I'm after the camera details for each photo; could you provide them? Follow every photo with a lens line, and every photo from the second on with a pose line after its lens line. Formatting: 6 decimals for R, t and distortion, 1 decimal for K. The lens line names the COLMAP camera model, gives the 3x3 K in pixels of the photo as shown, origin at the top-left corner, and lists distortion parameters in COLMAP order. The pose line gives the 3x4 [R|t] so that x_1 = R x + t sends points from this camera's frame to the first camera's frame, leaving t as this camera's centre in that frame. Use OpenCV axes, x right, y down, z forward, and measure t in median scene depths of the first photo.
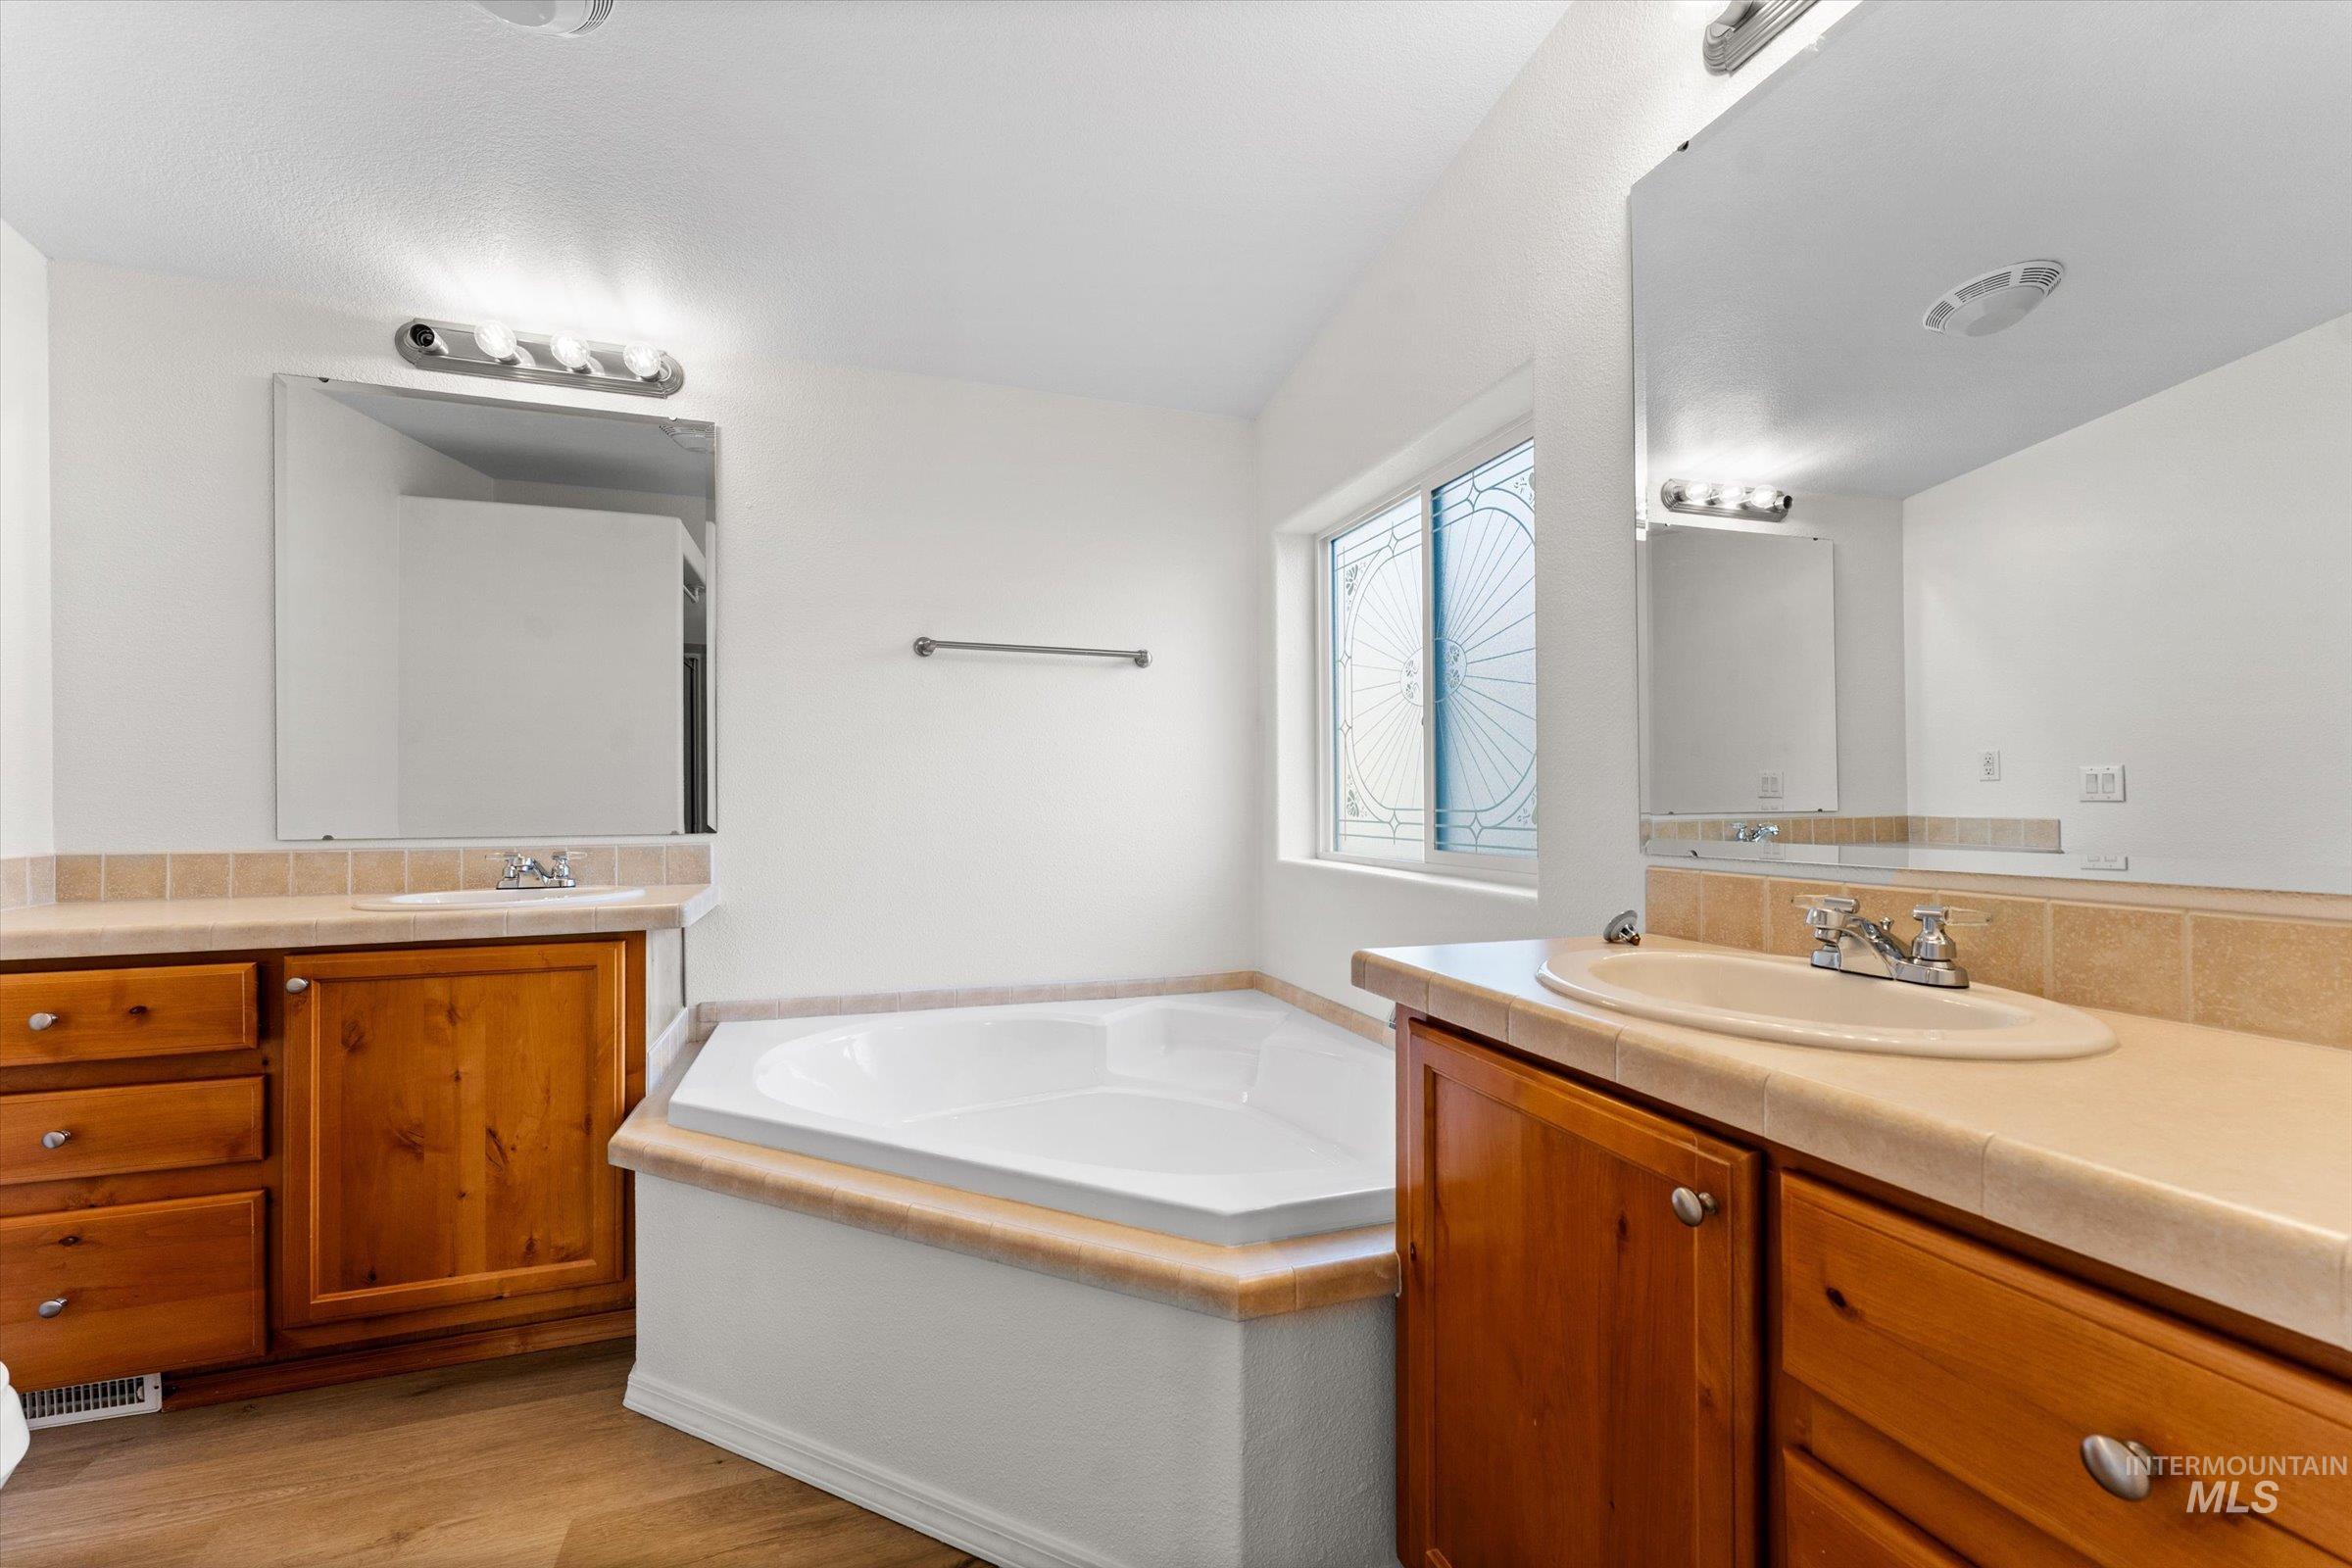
lens RADIAL K [[944.7, 0, 1178.5], [0, 944.7, 802.5], [0, 0, 1]] dist [0.001176, -0.000264]
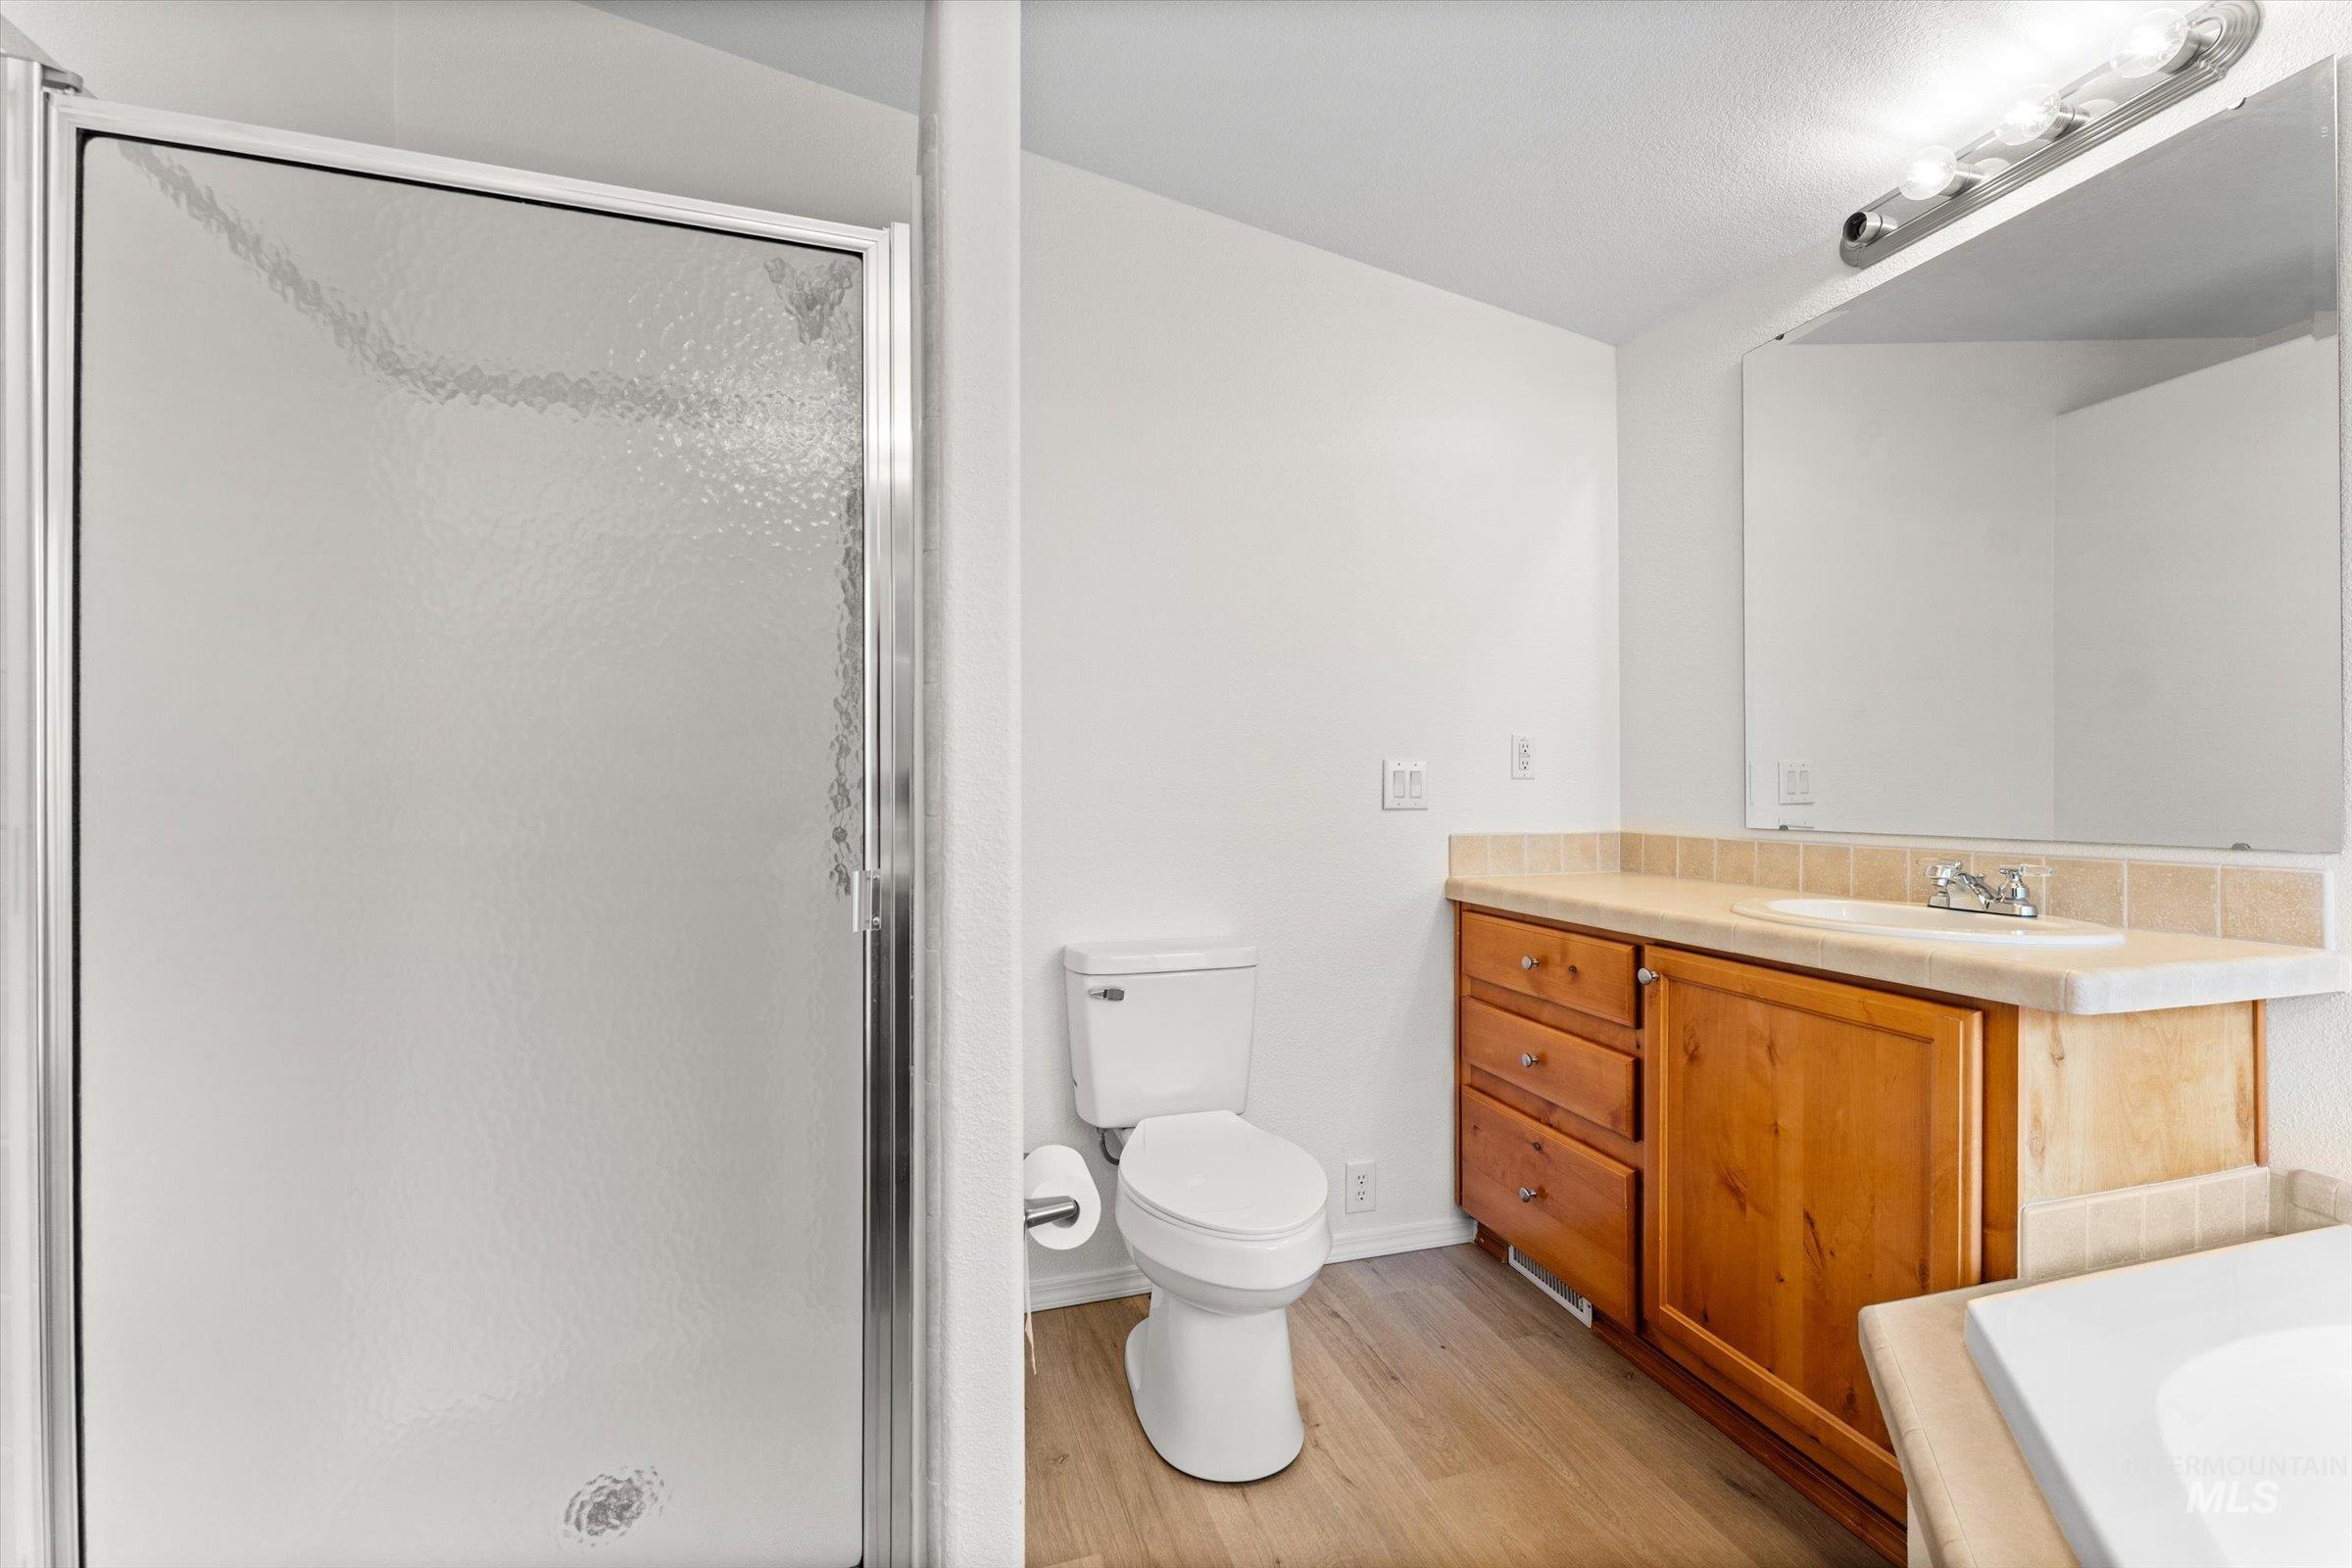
lens RADIAL K [[944.7, 0, 1177.7], [0, 944.7, 791.5], [0, 0, 1]] dist [0.001176, -0.000264]
pose [[-0.040509, 0.003734, -0.999172, 0.062263], [-0.001895, 0.999991, 0.003814, -0.000878], [0.999177, 0.002047, -0.040501, 0.516211]]
